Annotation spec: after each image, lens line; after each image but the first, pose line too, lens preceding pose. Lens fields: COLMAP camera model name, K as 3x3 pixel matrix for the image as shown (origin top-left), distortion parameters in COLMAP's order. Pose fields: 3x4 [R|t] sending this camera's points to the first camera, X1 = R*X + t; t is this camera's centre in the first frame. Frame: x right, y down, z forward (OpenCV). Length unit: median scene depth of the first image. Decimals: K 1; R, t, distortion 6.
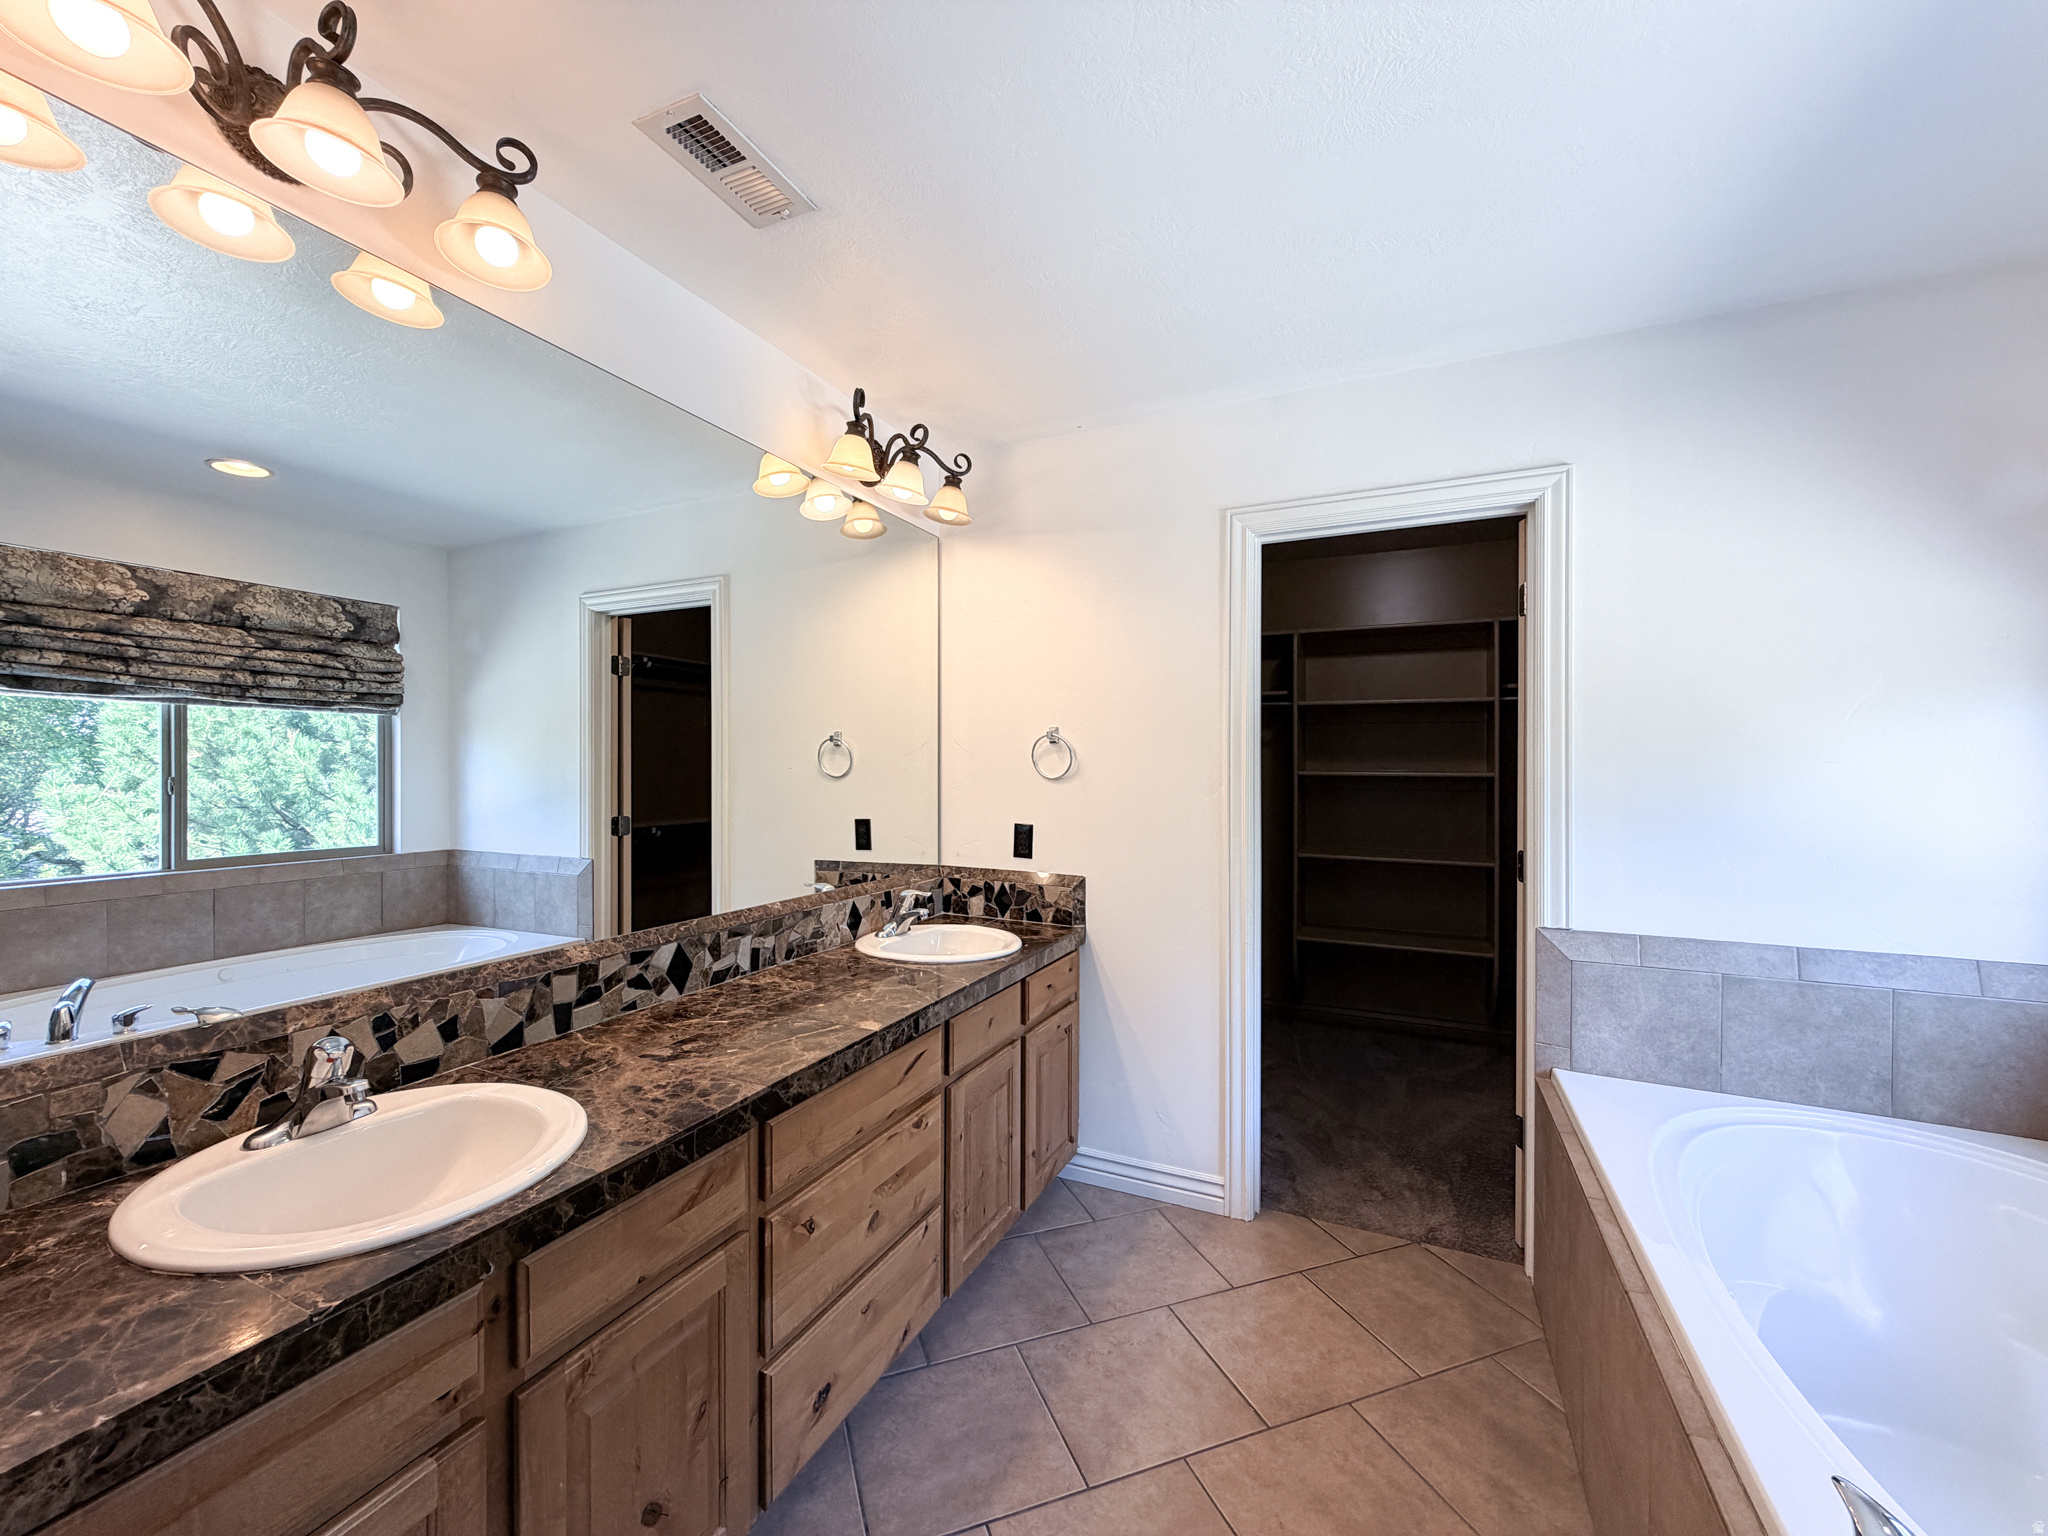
lens RADIAL K [[821.4, 0, 1018.5], [0, 821.4, 769.5], [0, 0, 1]] dist [0.000116, 0.000420]
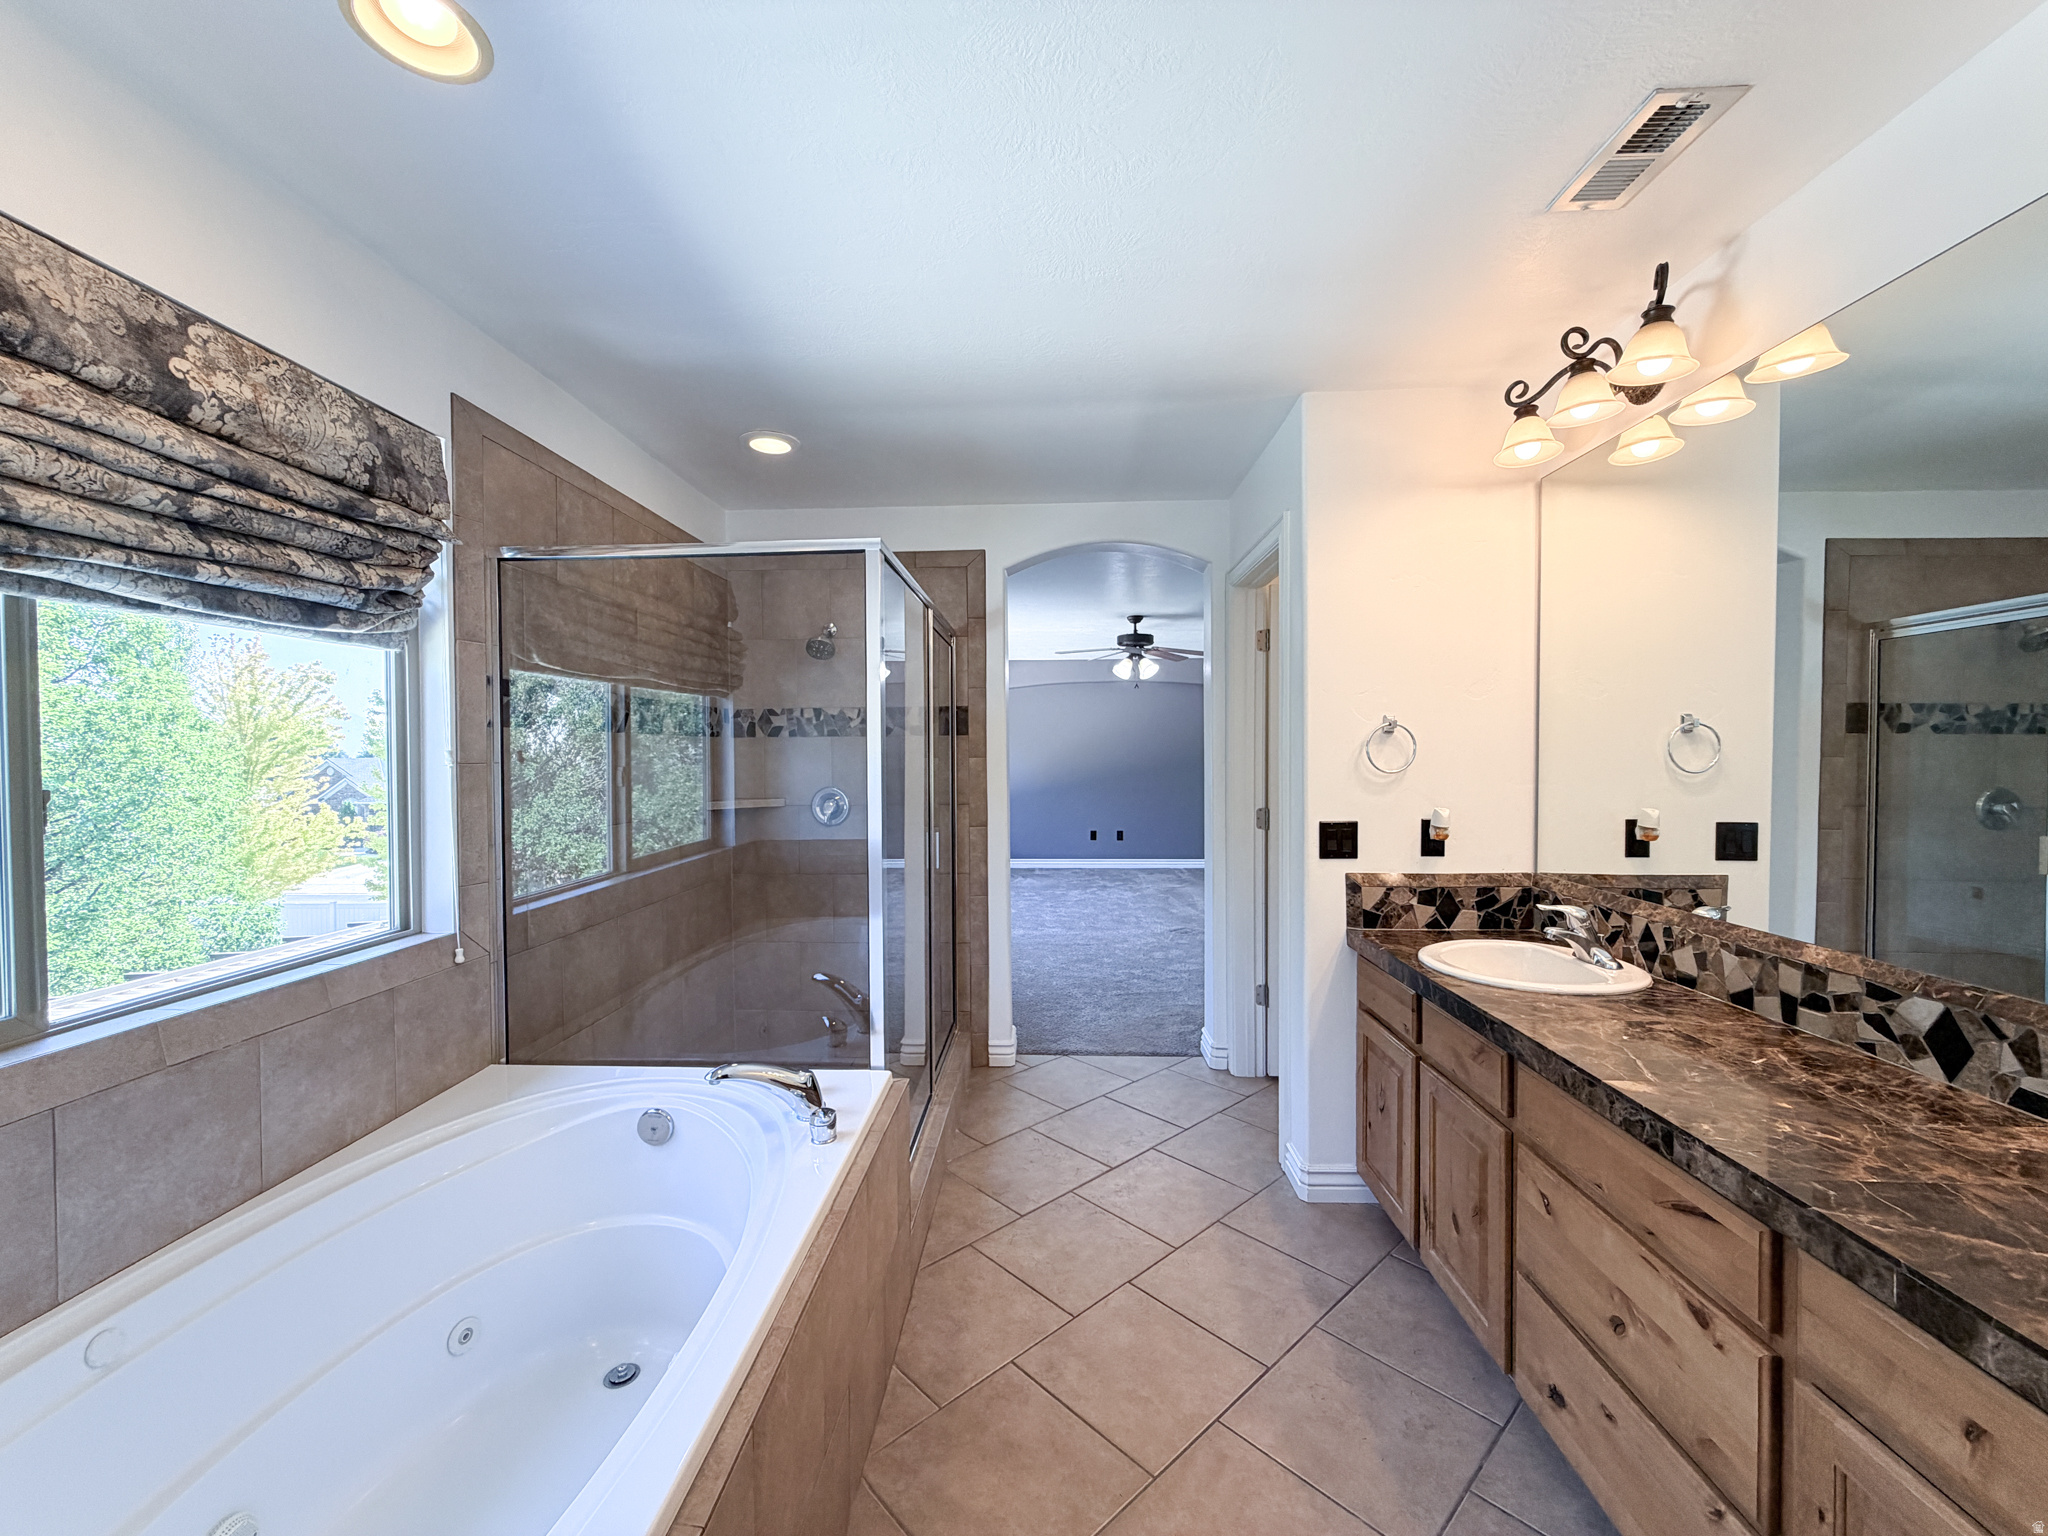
lens RADIAL K [[821.4, 0, 1024.5], [0, 821.4, 765.5], [0, 0, 1]] dist [0.000116, 0.000420]
pose [[-0.921172, 0.007090, -0.389090, 0.669340], [-0.000537, 0.999810, 0.019491, -0.011830], [0.389155, 0.018163, -0.920993, 1.509465]]
